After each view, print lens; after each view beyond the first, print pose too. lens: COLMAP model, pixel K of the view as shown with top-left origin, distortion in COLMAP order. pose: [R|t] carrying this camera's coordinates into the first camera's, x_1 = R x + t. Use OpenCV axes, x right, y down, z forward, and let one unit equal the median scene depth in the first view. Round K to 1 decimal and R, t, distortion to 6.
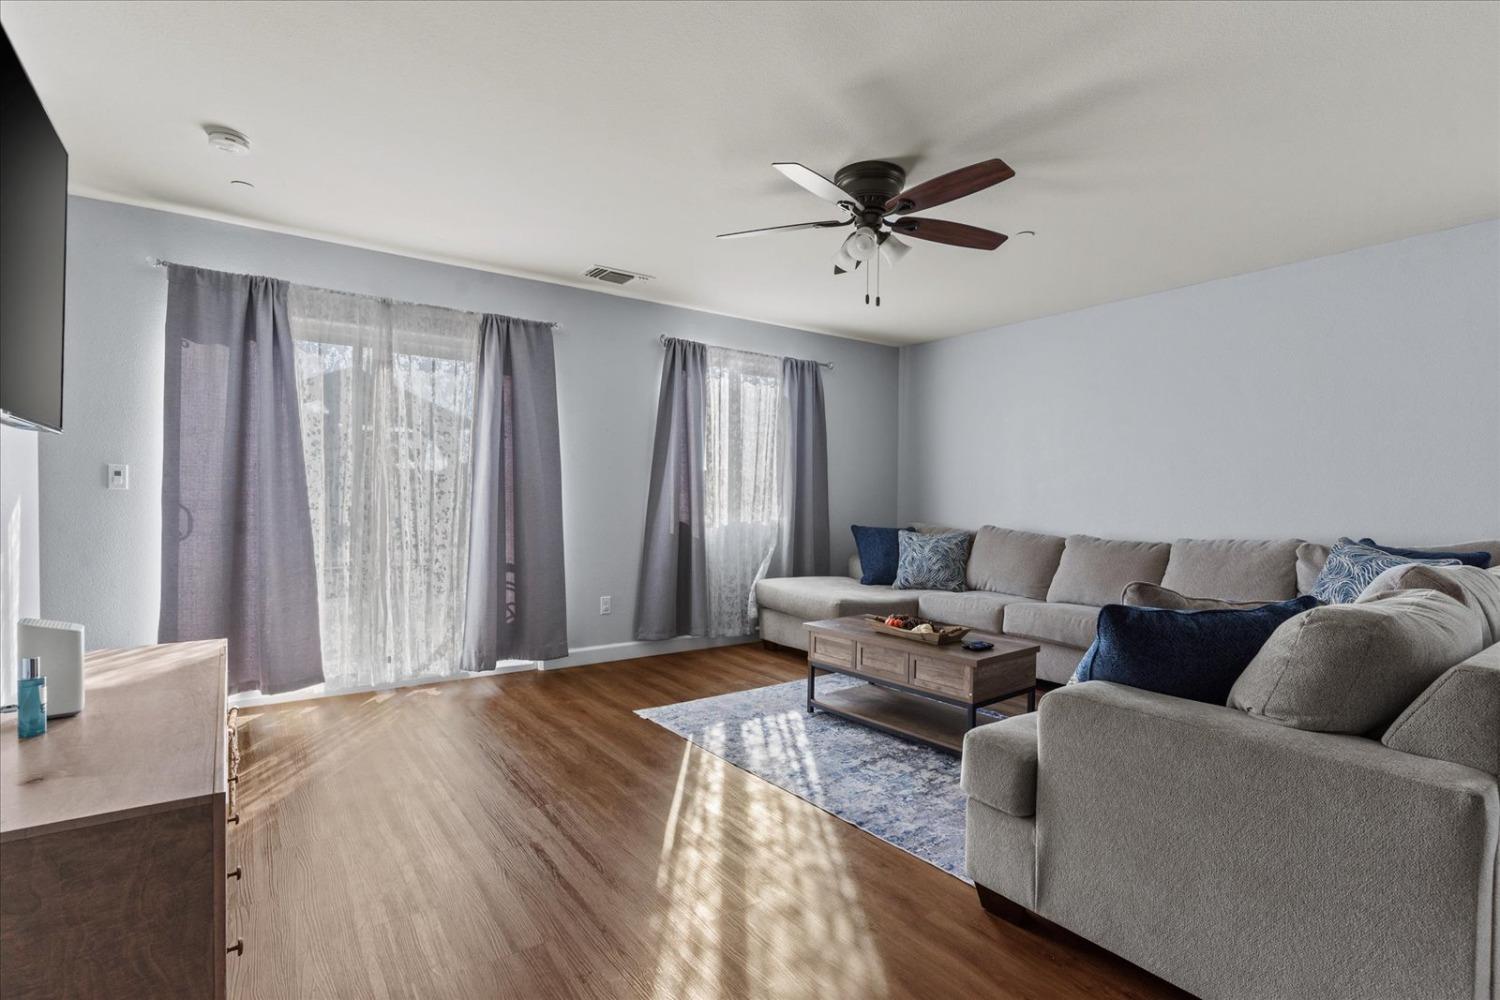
lens RADIAL K [[716.5, 0, 750.0], [0, 716.5, 500.0], [0, 0, 1]] dist [-0.000971, -0.000017]
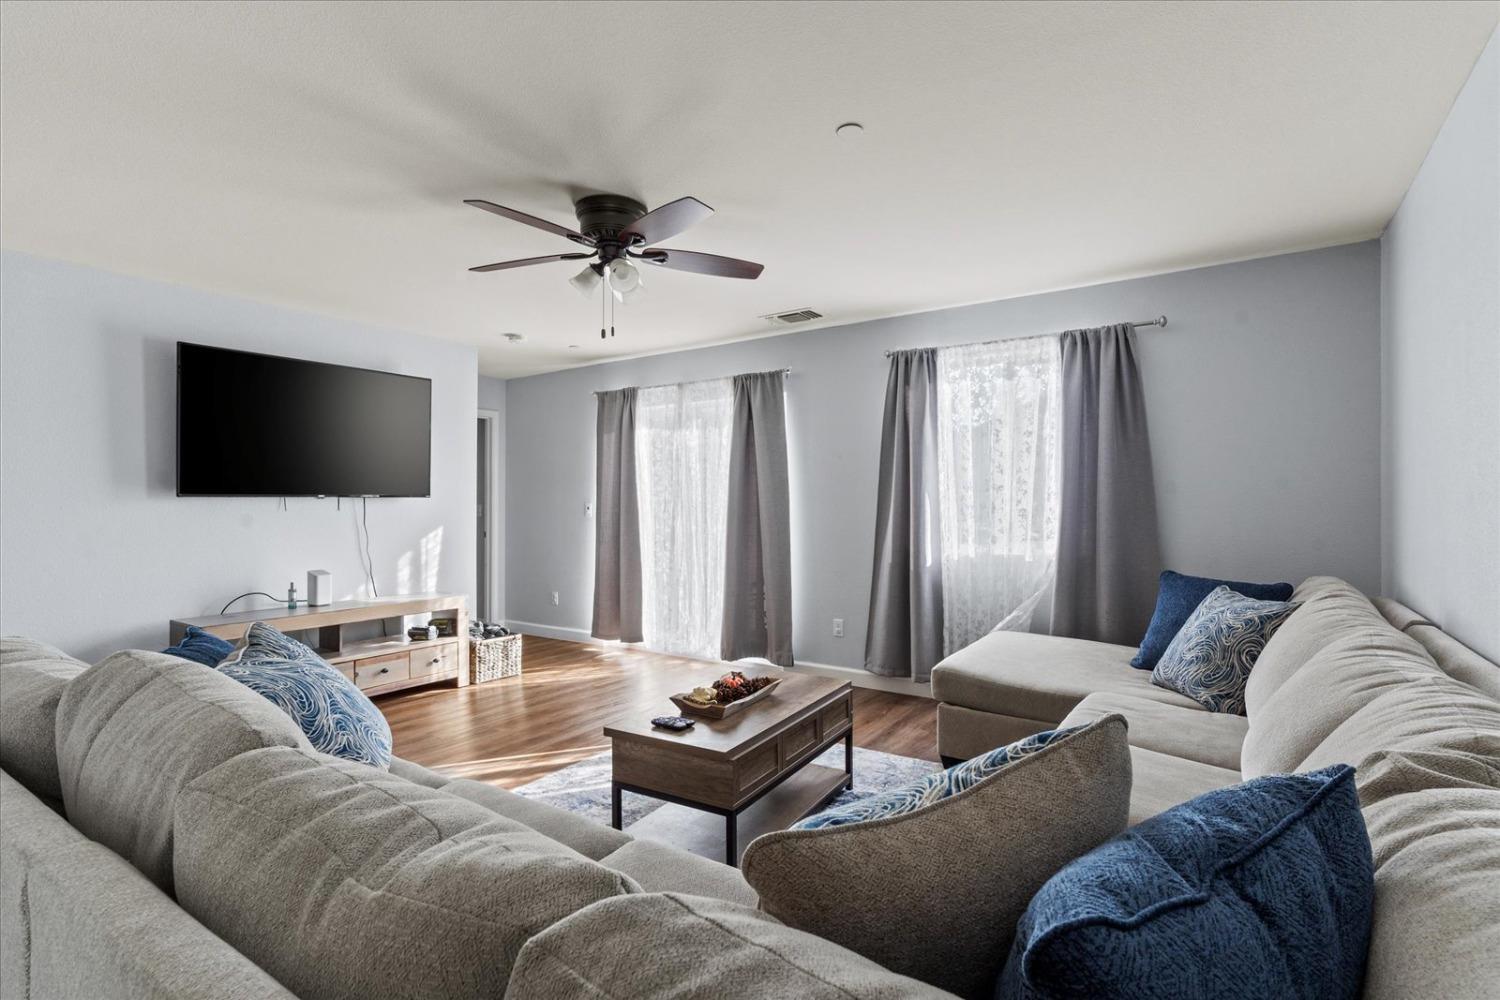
lens RADIAL K [[716.5, 0, 750.0], [0, 716.5, 500.0], [0, 0, 1]] dist [-0.000971, -0.000017]
pose [[0.348504, -0.011808, -0.937233, 0.690209], [0.004941, 0.999930, -0.010761, -0.025263], [0.937294, -0.000881, 0.348537, 0.498719]]
